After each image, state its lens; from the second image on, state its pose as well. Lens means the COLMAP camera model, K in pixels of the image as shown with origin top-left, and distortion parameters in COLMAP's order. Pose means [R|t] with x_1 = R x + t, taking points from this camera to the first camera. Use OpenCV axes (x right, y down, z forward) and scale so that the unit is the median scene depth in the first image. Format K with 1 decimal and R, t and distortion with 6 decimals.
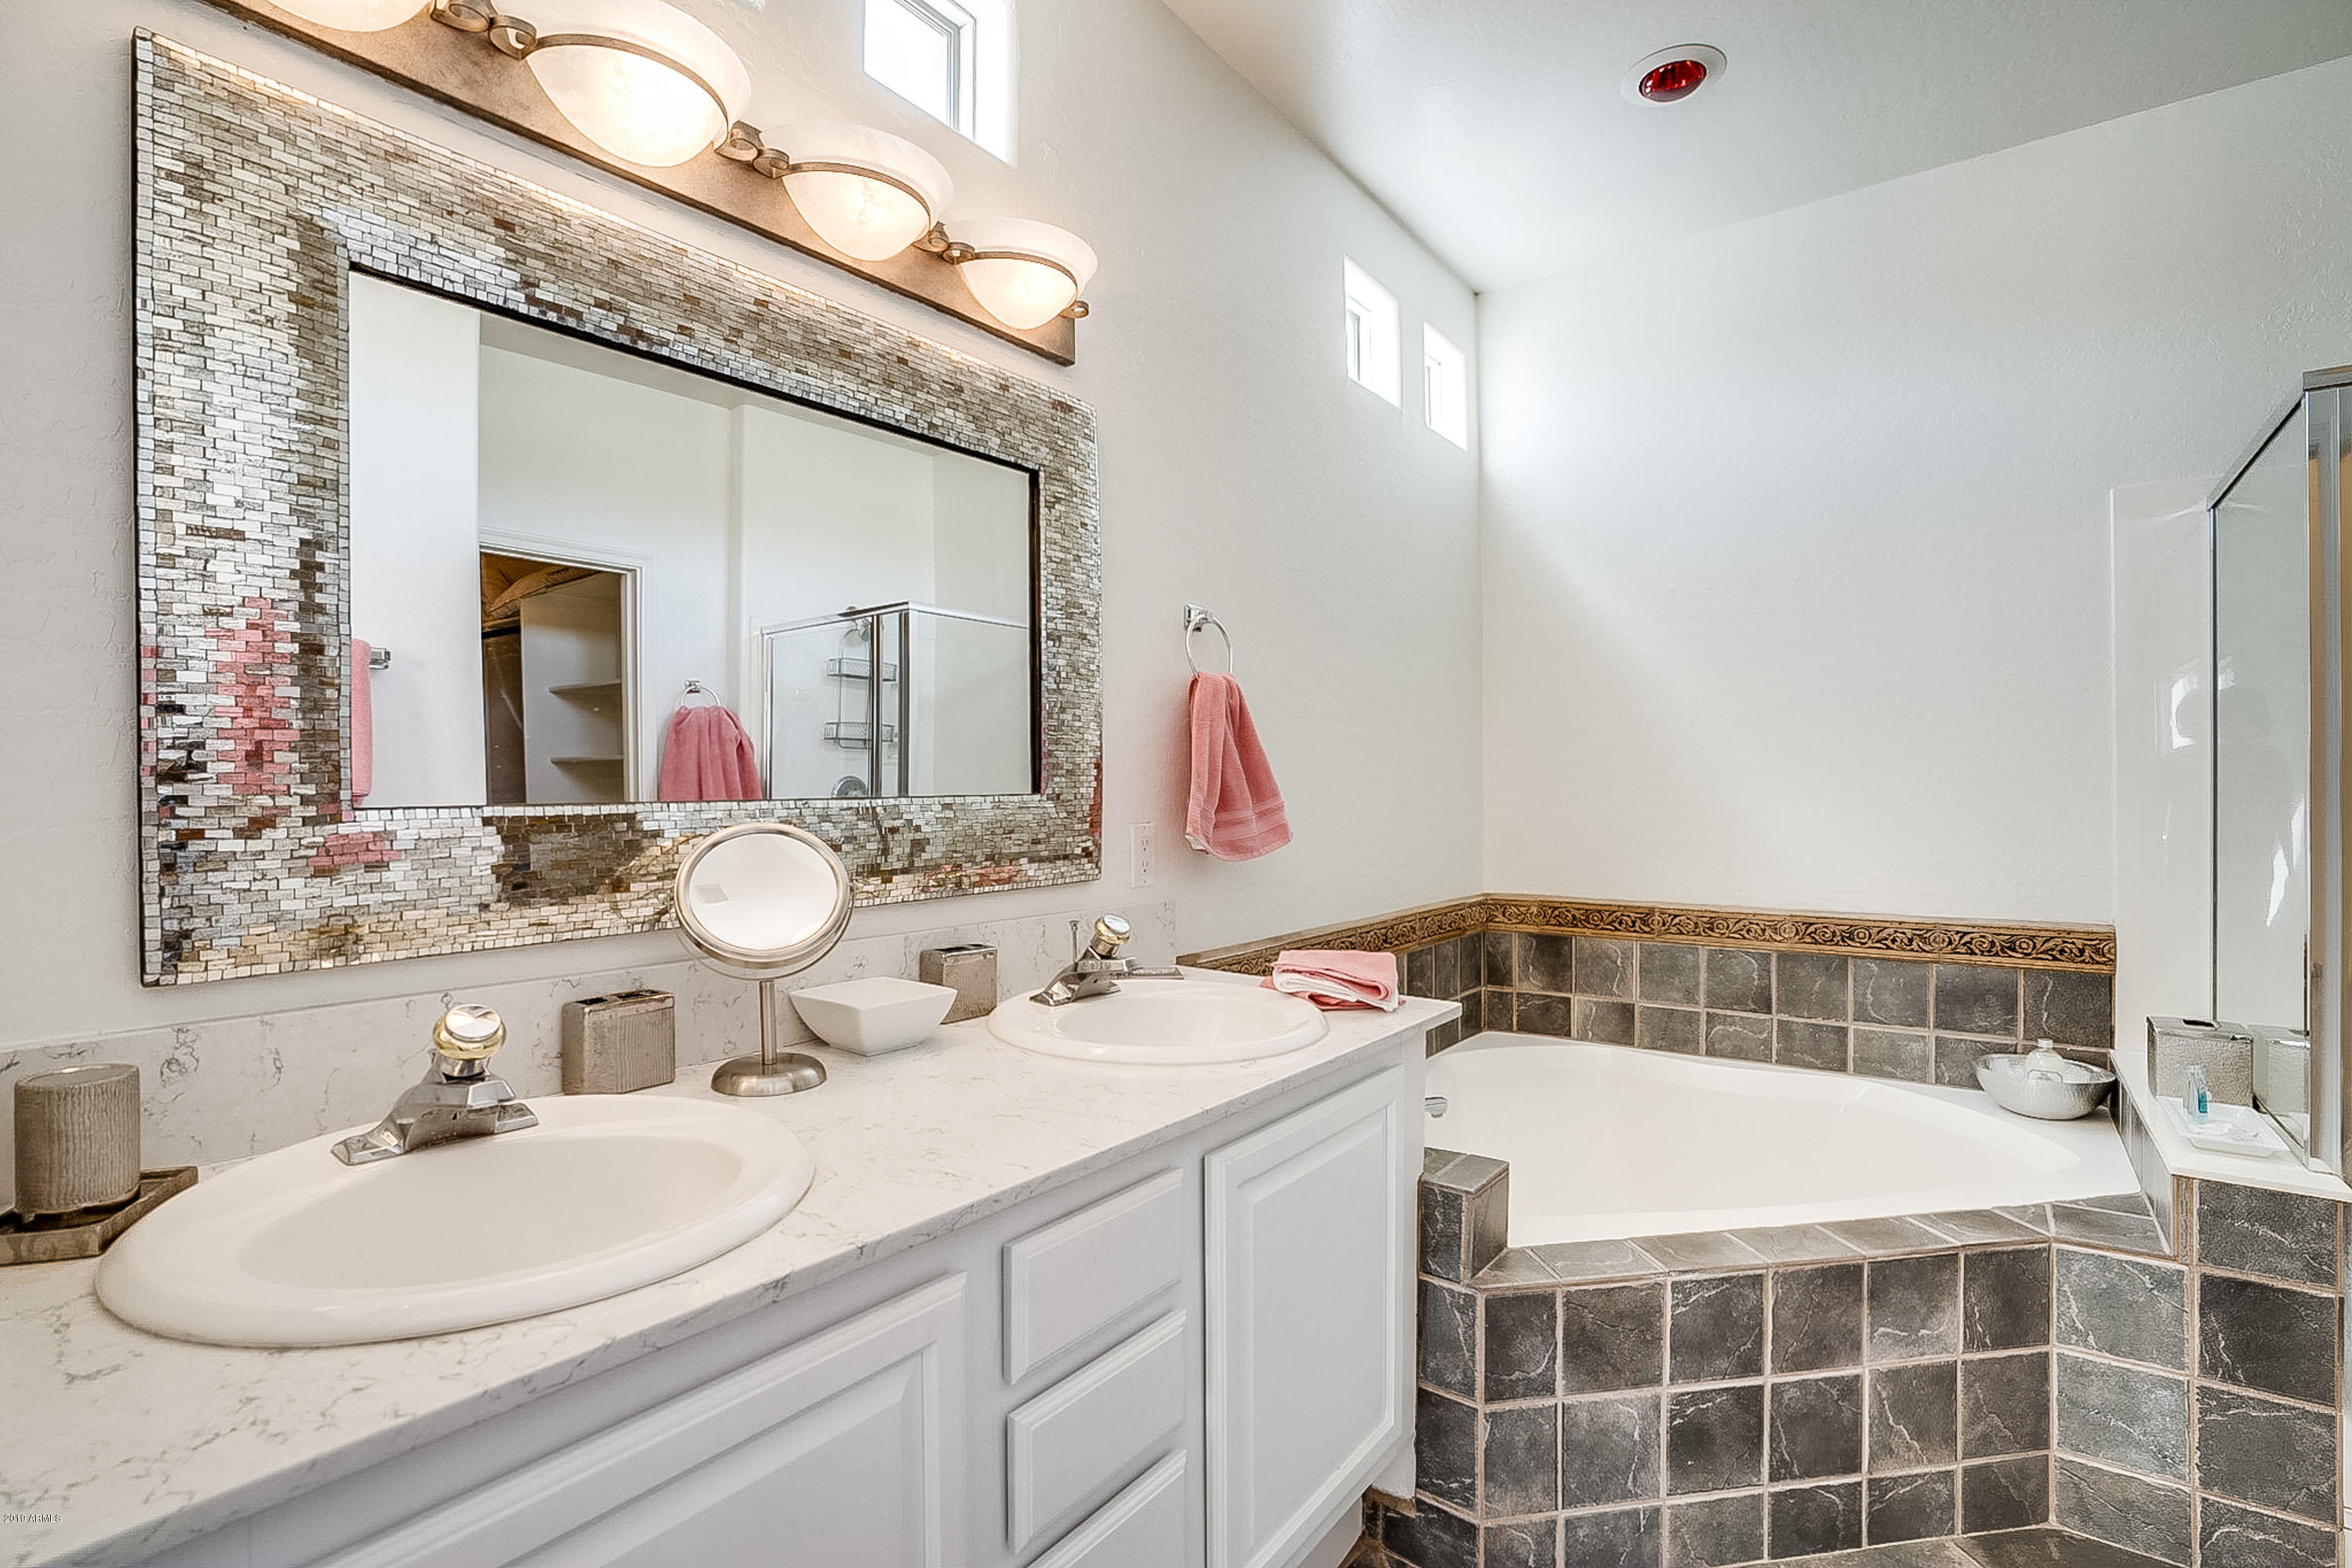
lens RADIAL K [[1109.0, 0, 1187.3], [0, 1109.0, 795.8], [0, 0, 1]] dist [-0.026593, 0.010202]
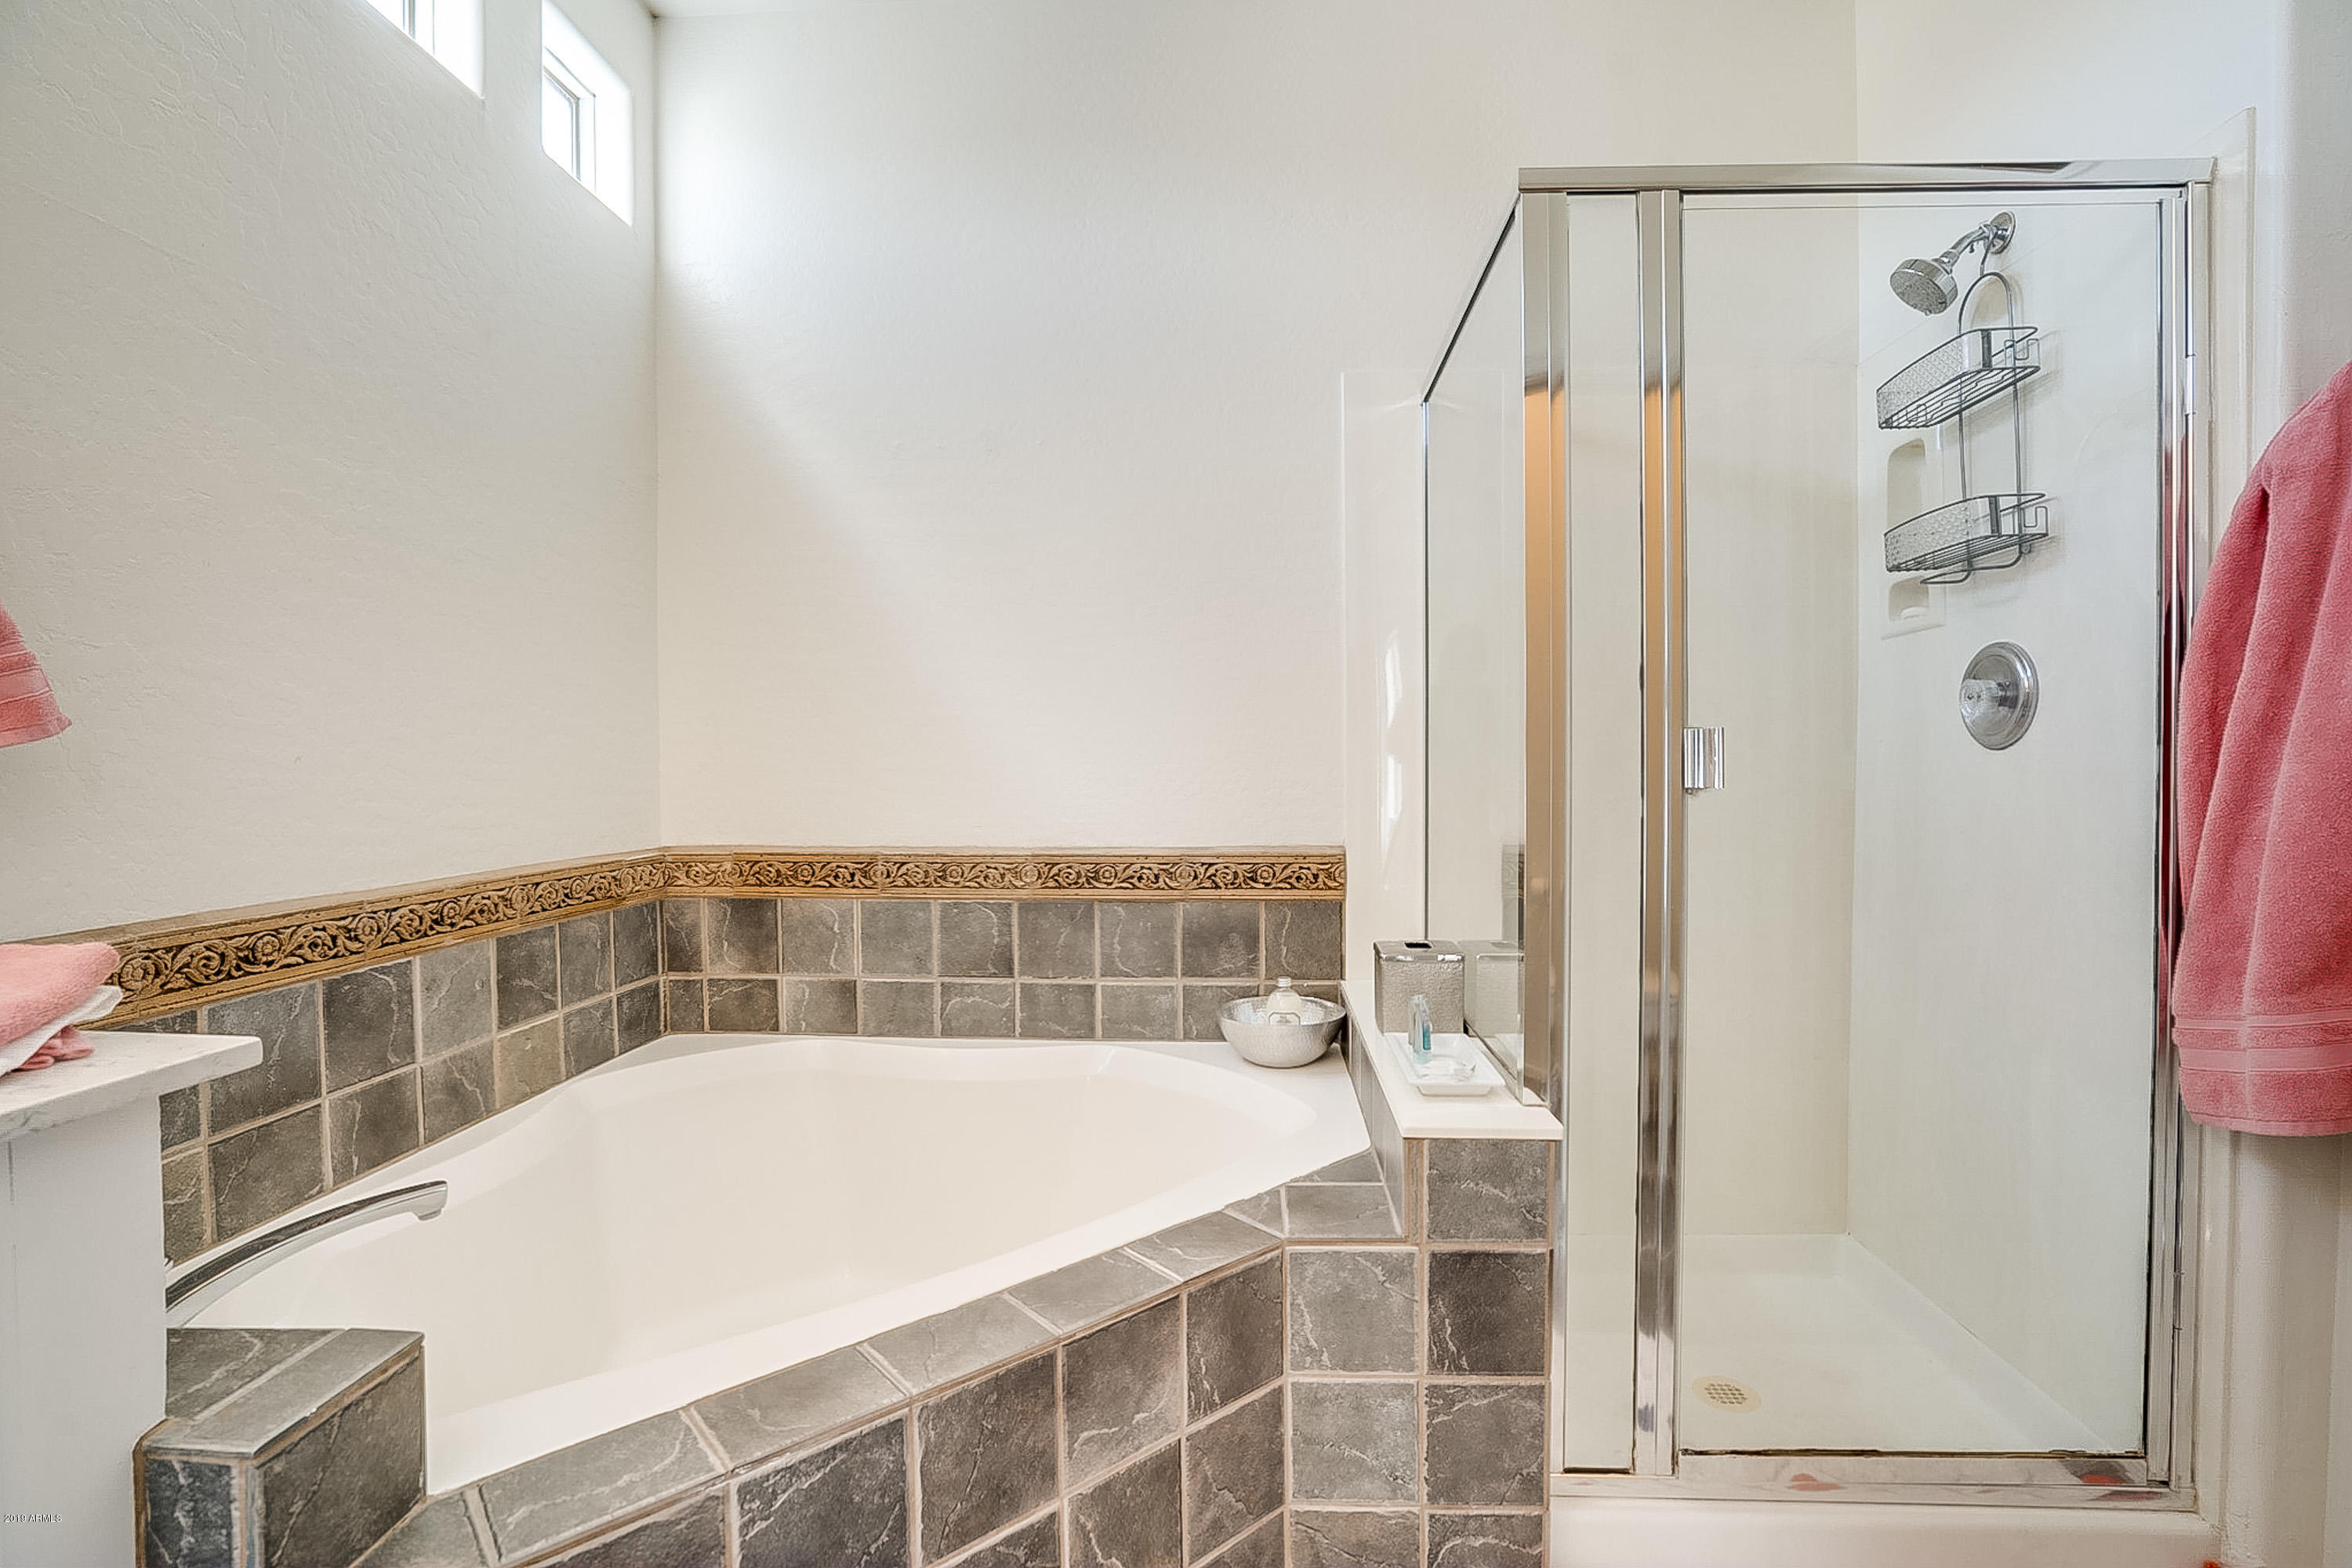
lens RADIAL K [[1109.0, 0, 1193.6], [0, 1109.0, 782.4], [0, 0, 1]] dist [-0.026593, 0.010202]
pose [[0.840316, -0.007748, 0.542042, 0.300763], [0.002008, 0.999935, 0.011181, 0.068035], [-0.542093, -0.008307, 0.840277, 0.363187]]
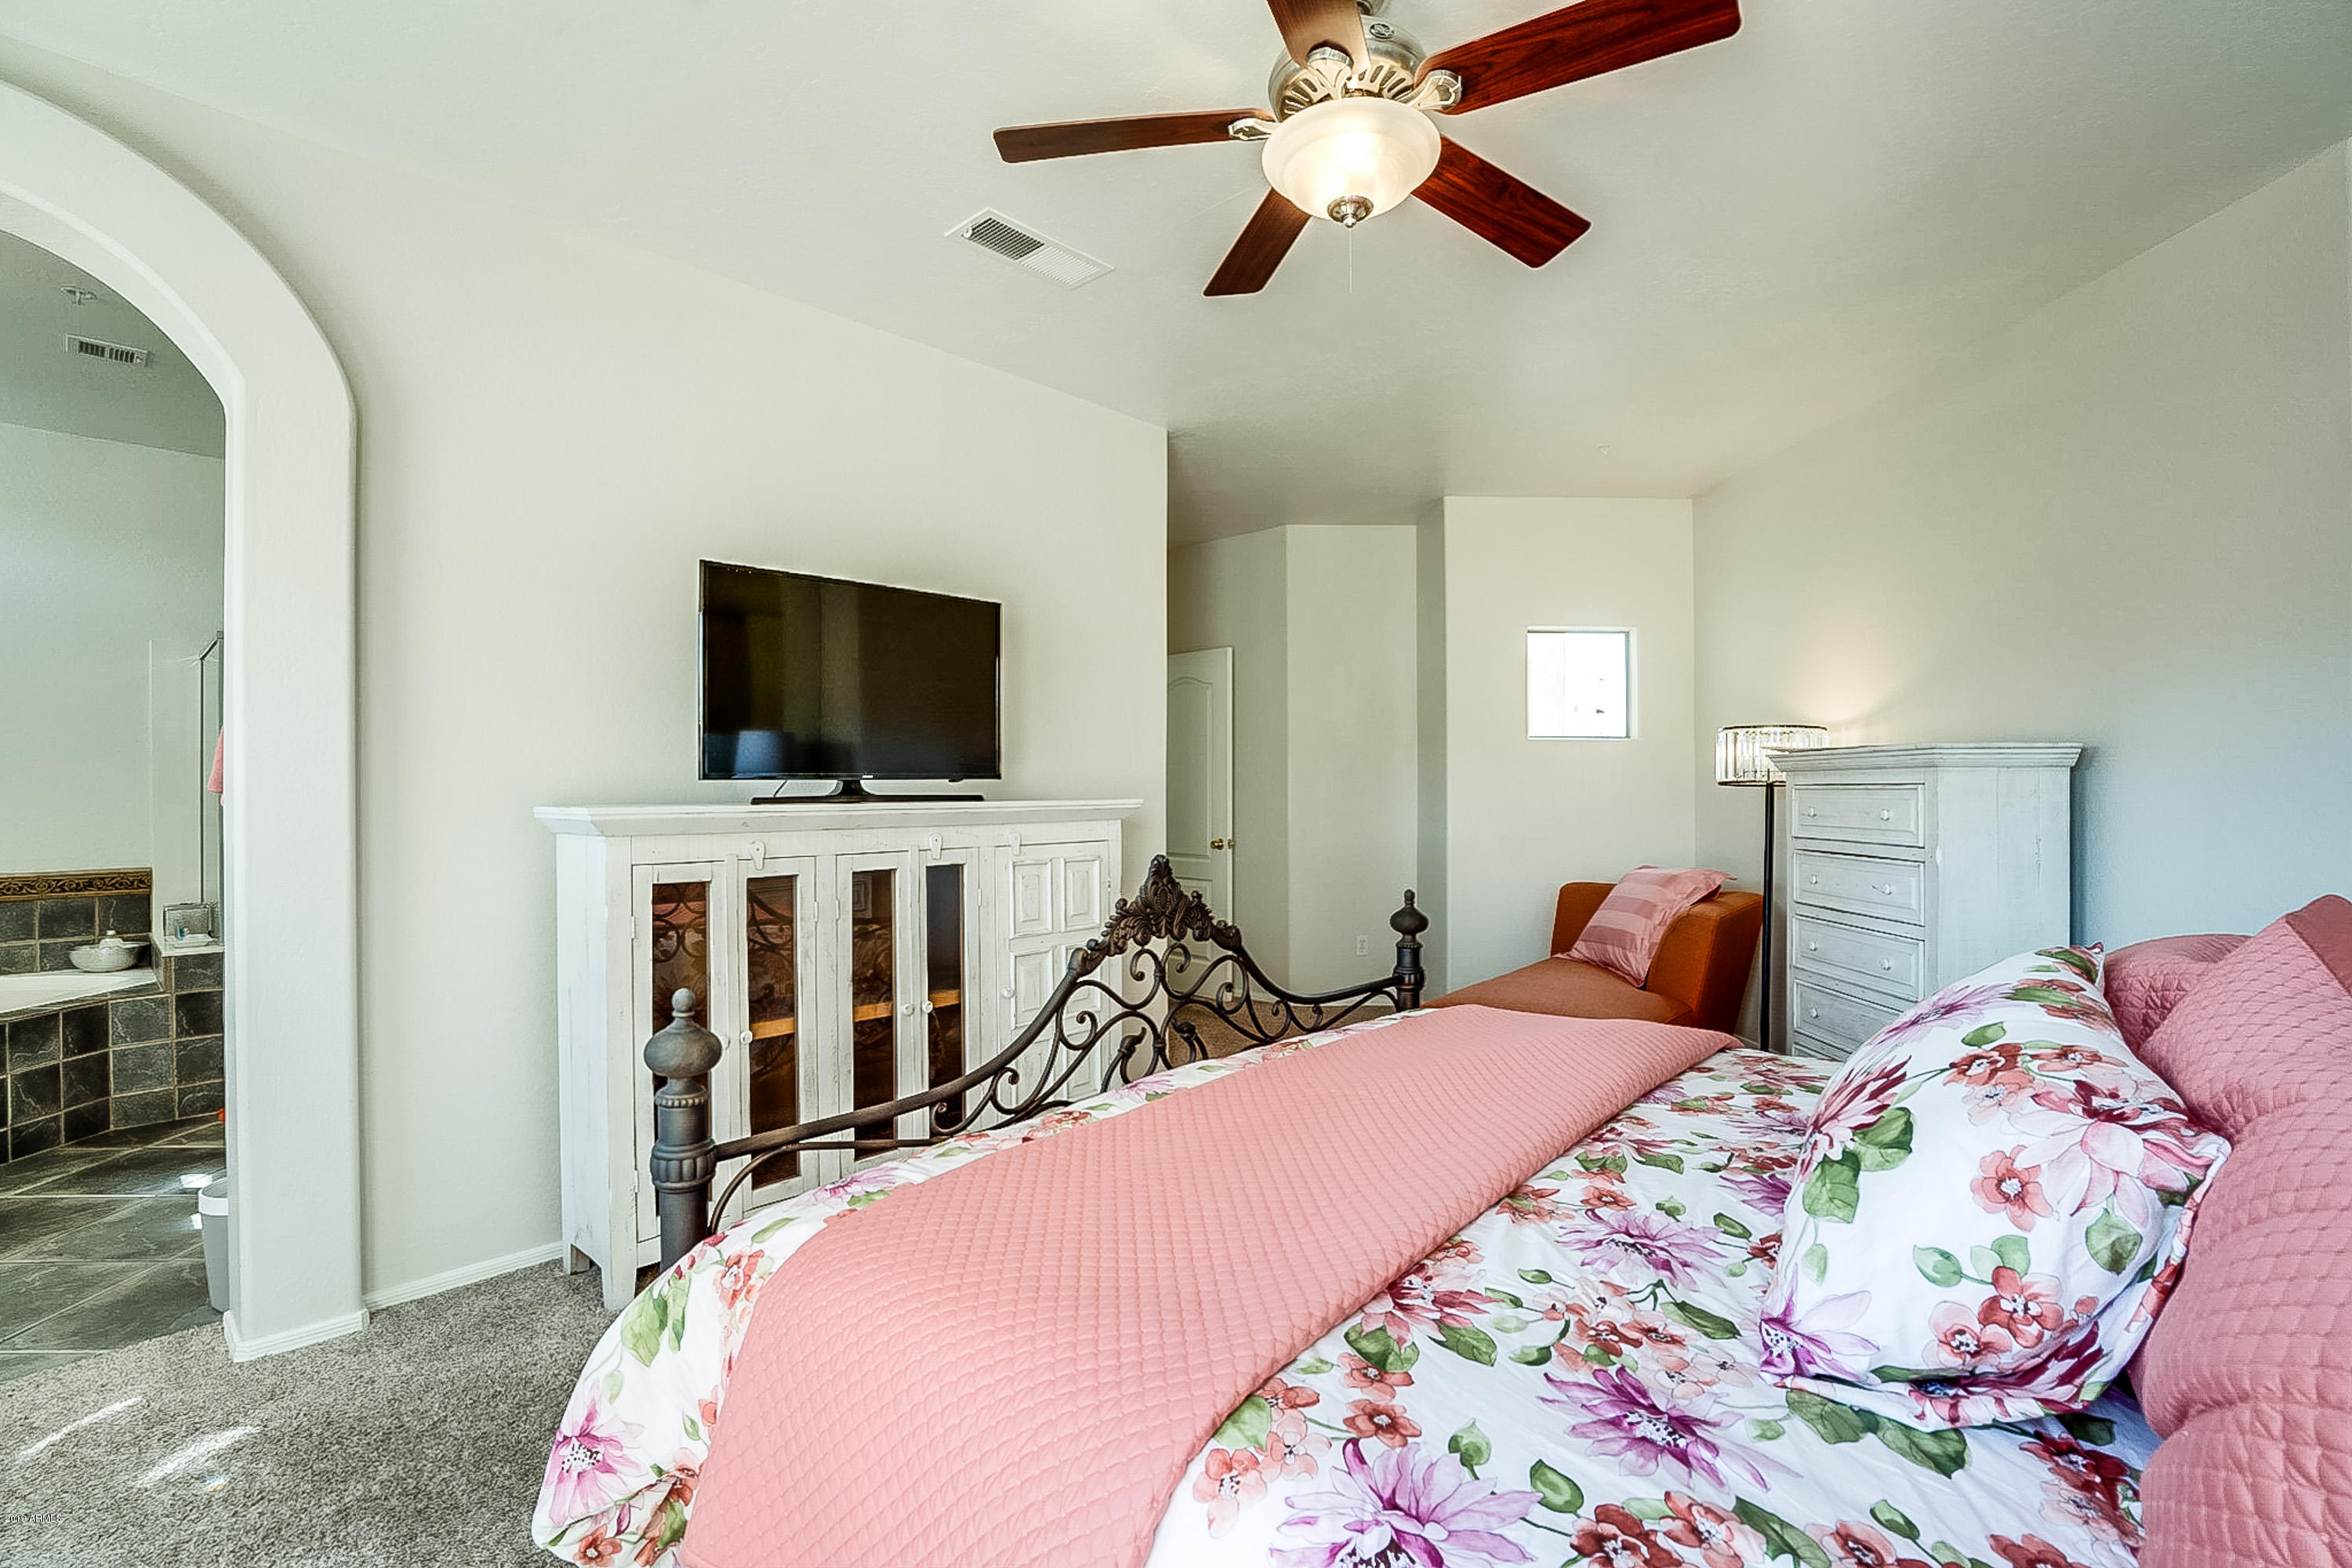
lens RADIAL K [[1109.0, 0, 1182.2], [0, 1109.0, 778.4], [0, 0, 1]] dist [-0.026593, 0.010202]
pose [[0.151410, 0.005674, 0.988455, -1.031833], [0.018777, 0.999787, -0.008615, 0.014776], [-0.988293, 0.019864, 0.151271, -1.444306]]
